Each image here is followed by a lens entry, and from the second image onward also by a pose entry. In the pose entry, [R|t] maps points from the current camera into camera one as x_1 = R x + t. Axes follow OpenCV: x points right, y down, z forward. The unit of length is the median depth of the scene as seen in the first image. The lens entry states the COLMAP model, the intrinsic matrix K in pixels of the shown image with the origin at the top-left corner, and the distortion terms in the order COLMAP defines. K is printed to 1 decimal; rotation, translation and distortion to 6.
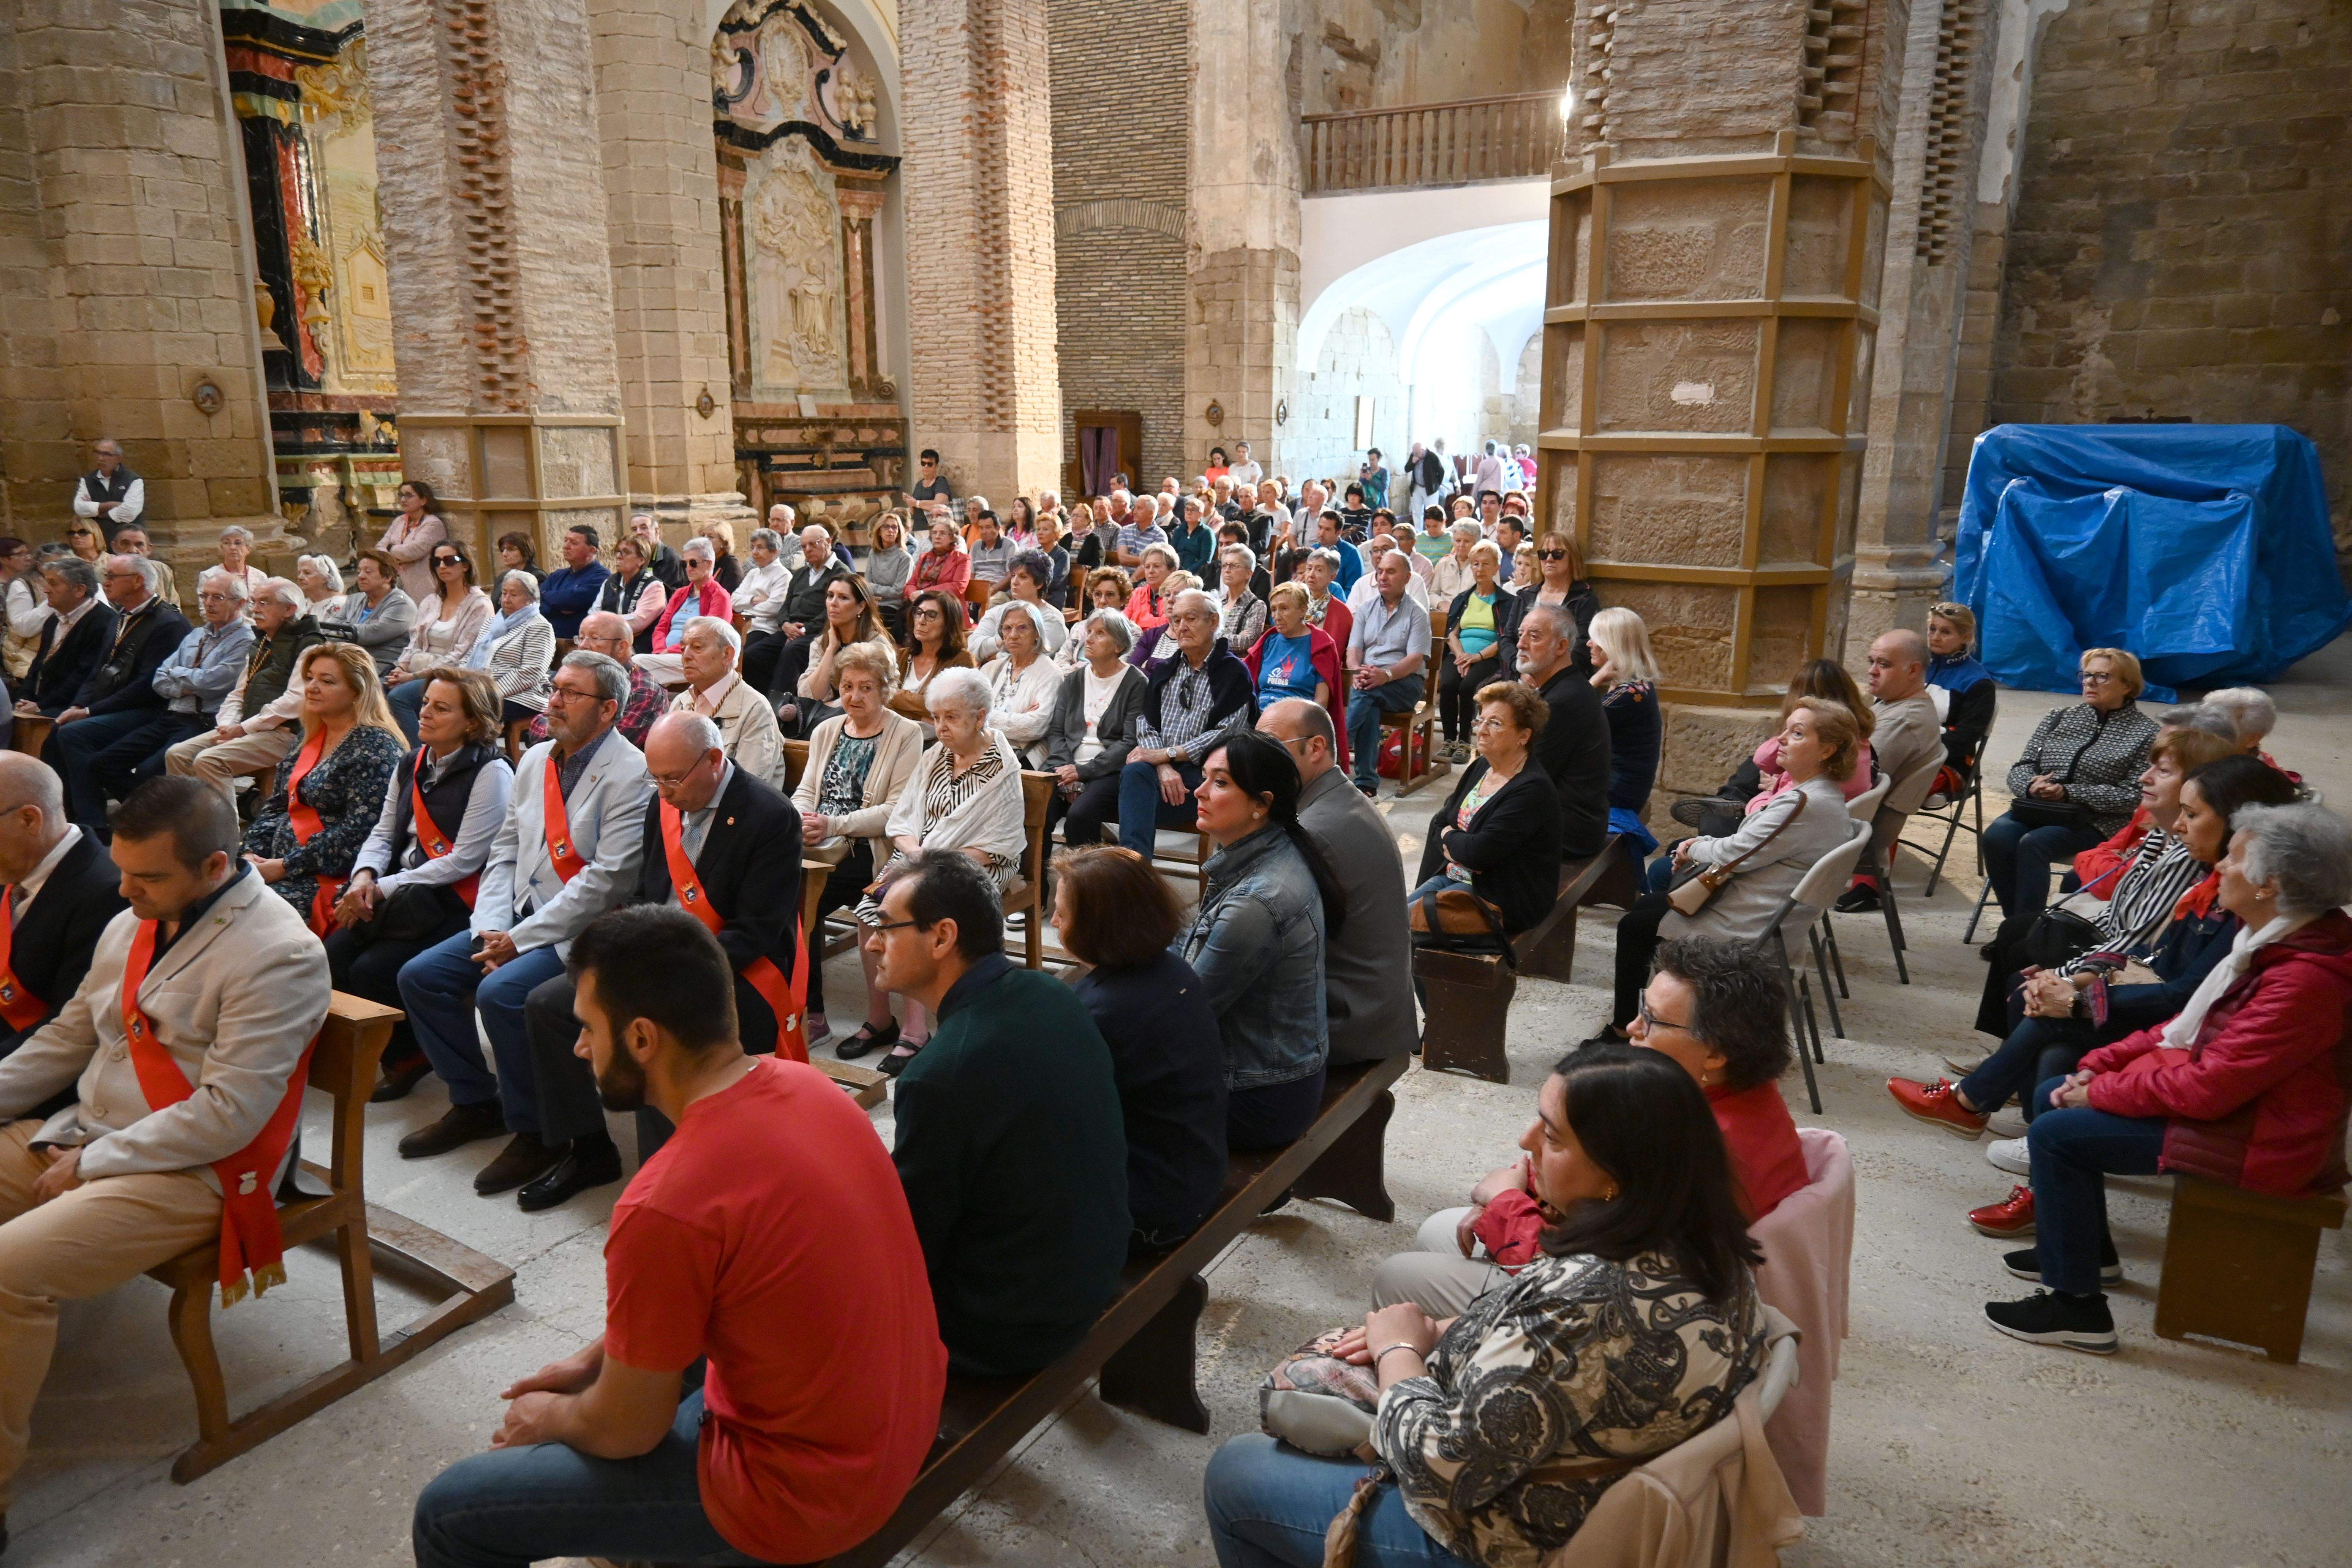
lens RADIAL K [[1606.7, 0, 1174.9], [0, 1606.7, 790.2], [0, 0, 1]] dist [-0.003040, -0.000113]
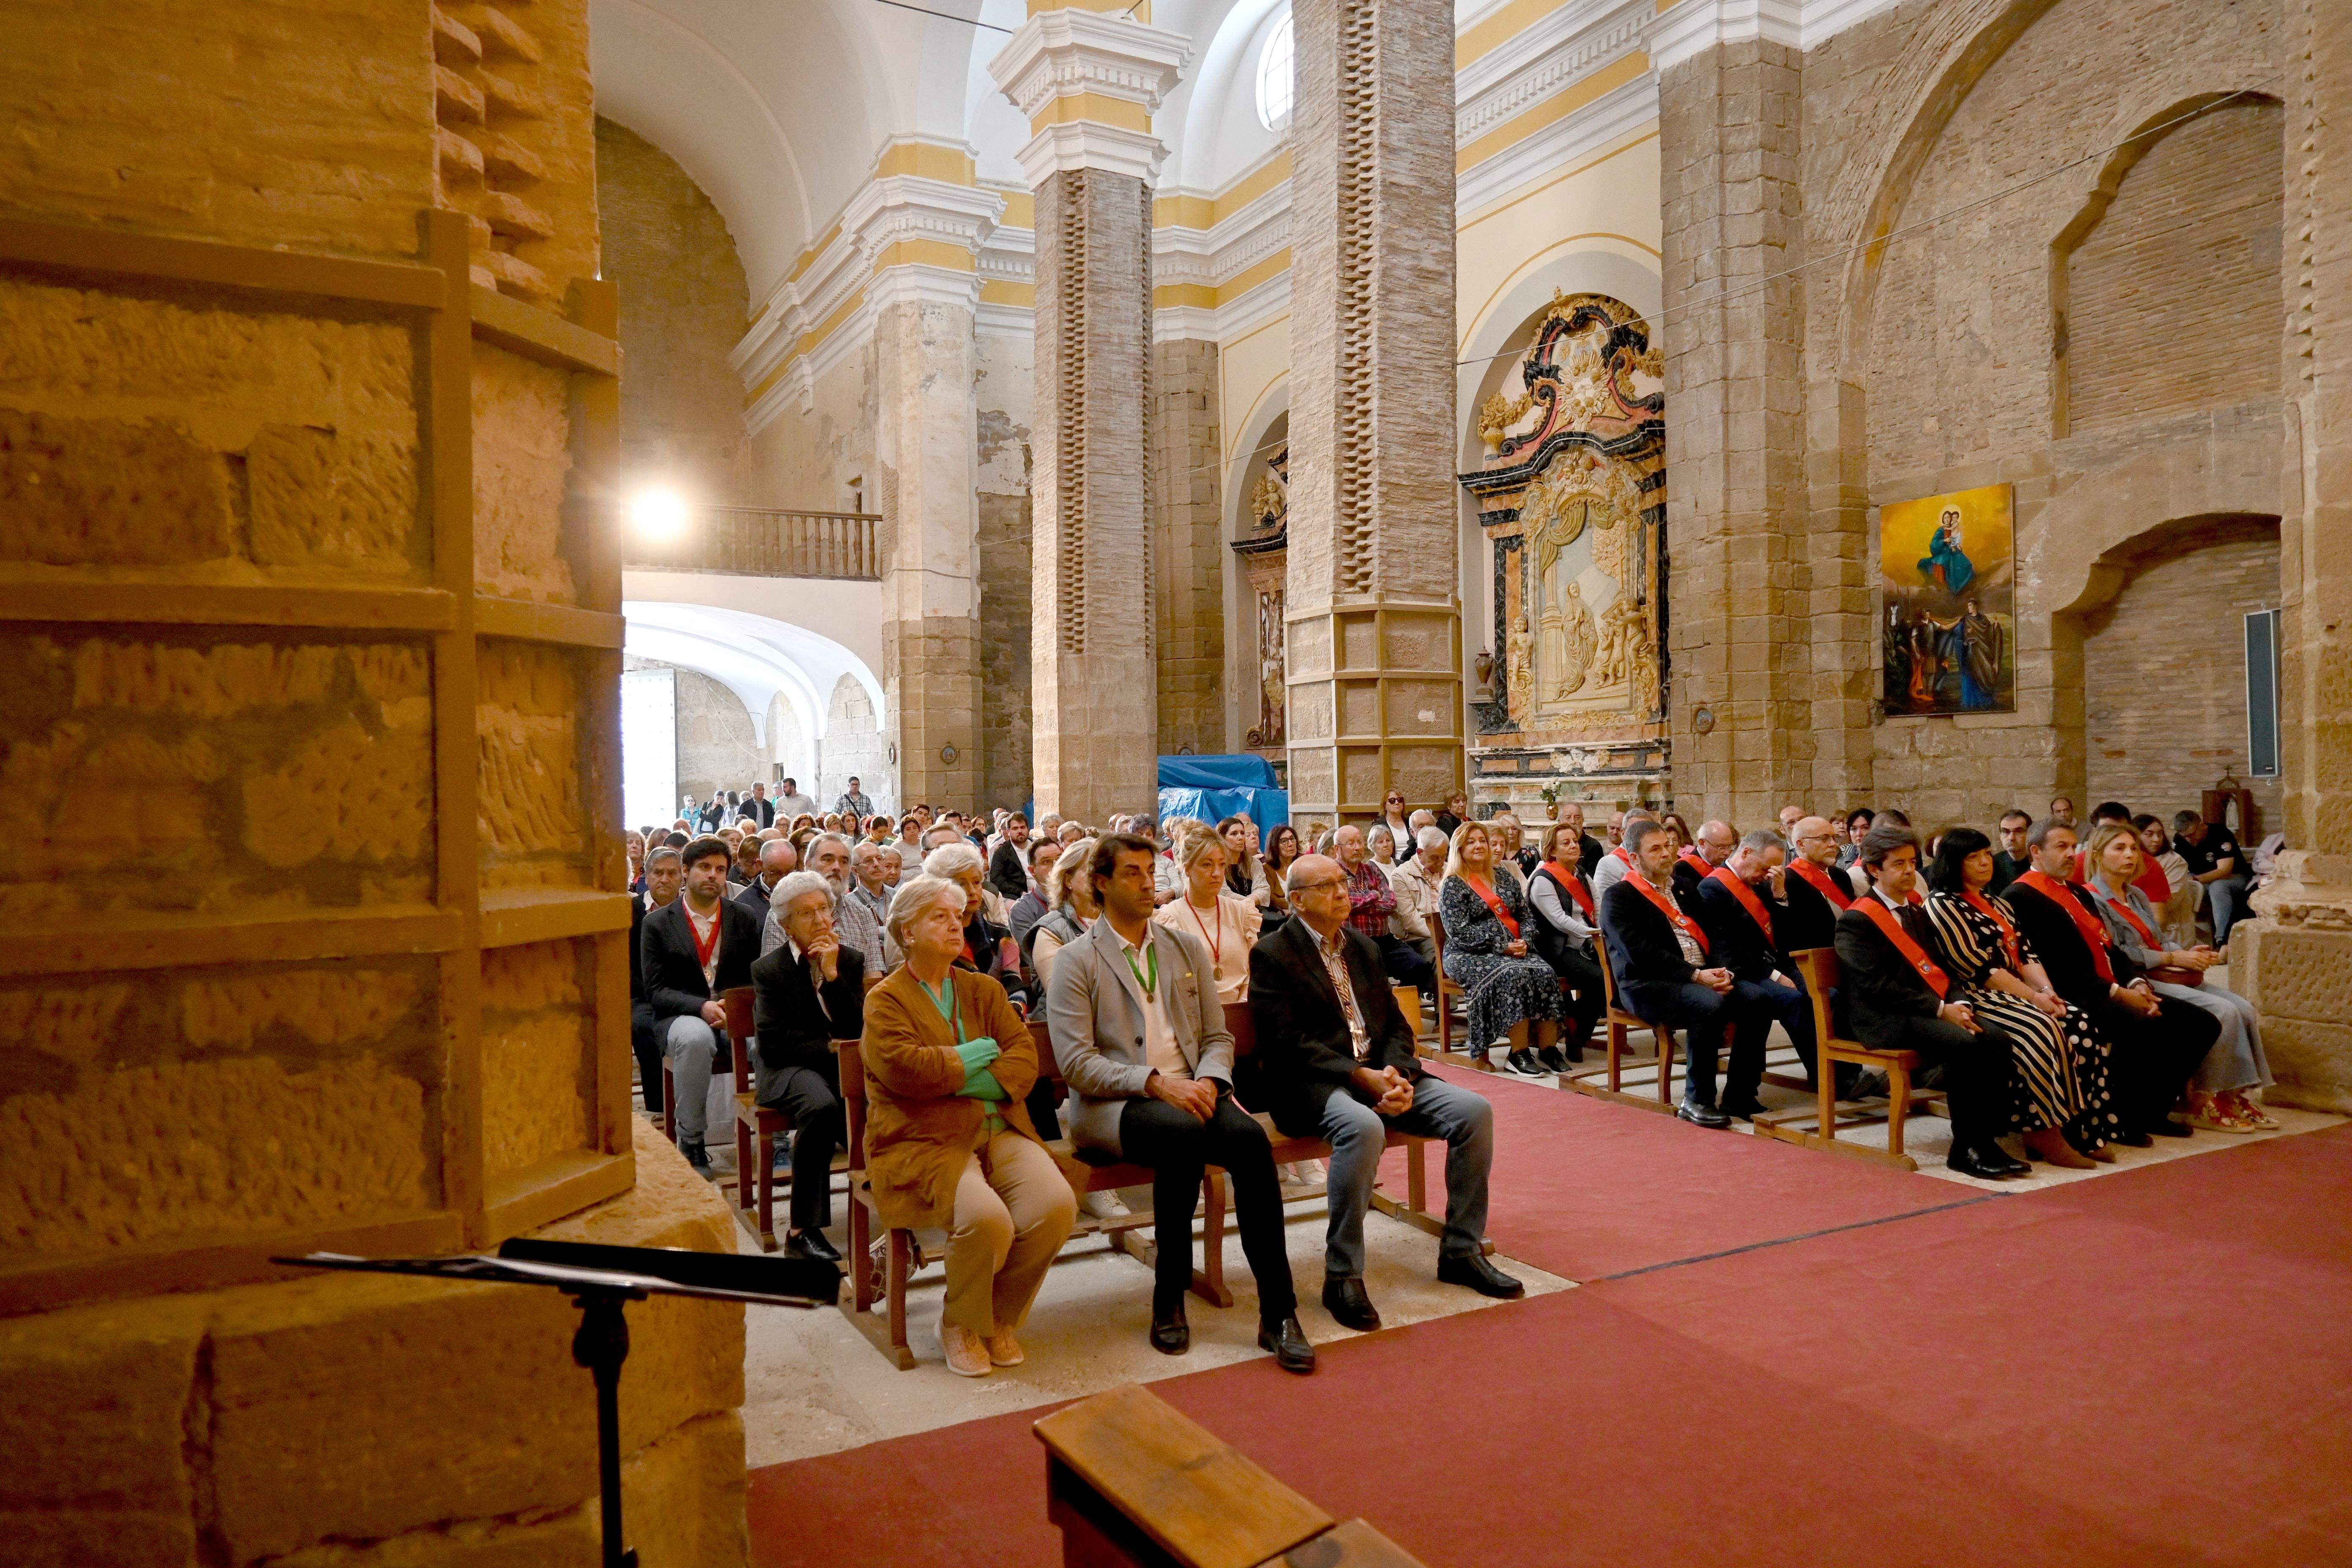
lens RADIAL K [[1606.7, 0, 1174.9], [0, 1606.7, 790.2], [0, 0, 1]] dist [-0.003040, -0.000113]
pose [[0.537321, -0.012407, 0.843287, -1.065005], [0.209608, 0.970483, -0.119279, 0.008036], [-0.816915, 0.240851, 0.524061, 0.171673]]
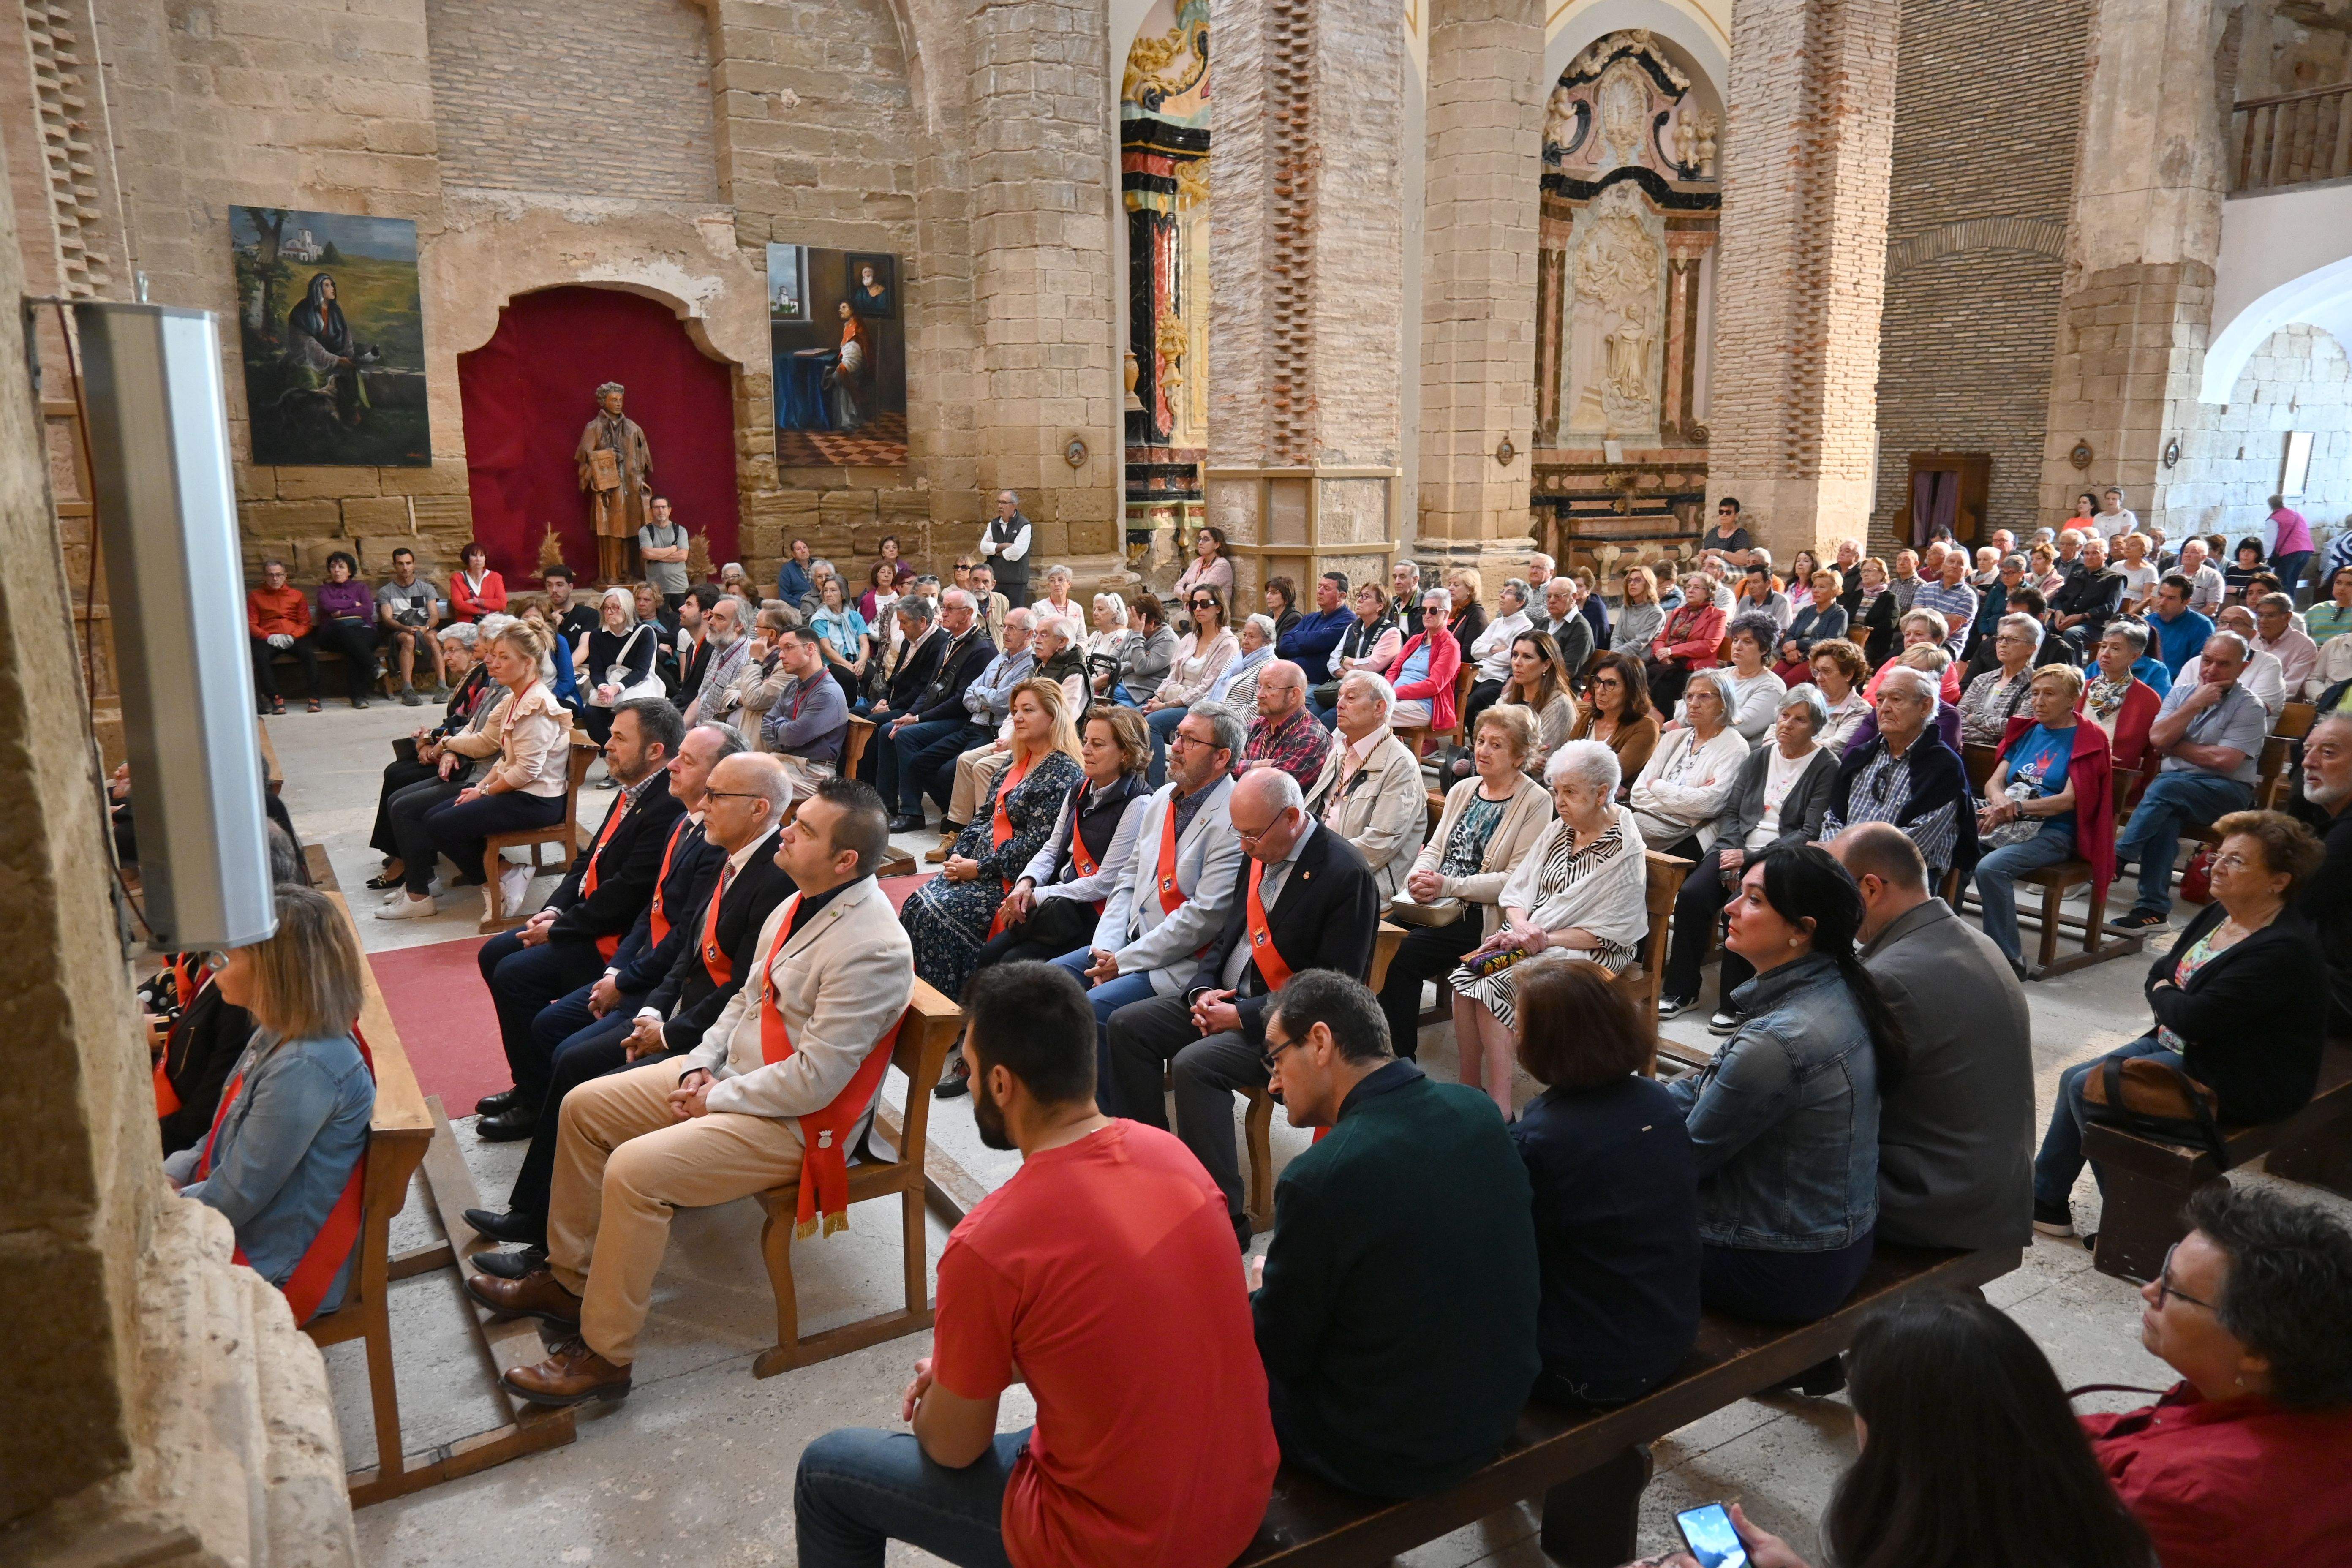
lens RADIAL K [[1615.5, 0, 1176.0], [0, 1615.5, 784.0], [0, 0, 1]] dist [-0.006610, 0.004199]
pose [[0.871560, 0.087406, -0.482435, 0.058400], [-0.100945, 0.994890, -0.002114, -0.011538], [0.479785, 0.050542, 0.875929, 0.020070]]
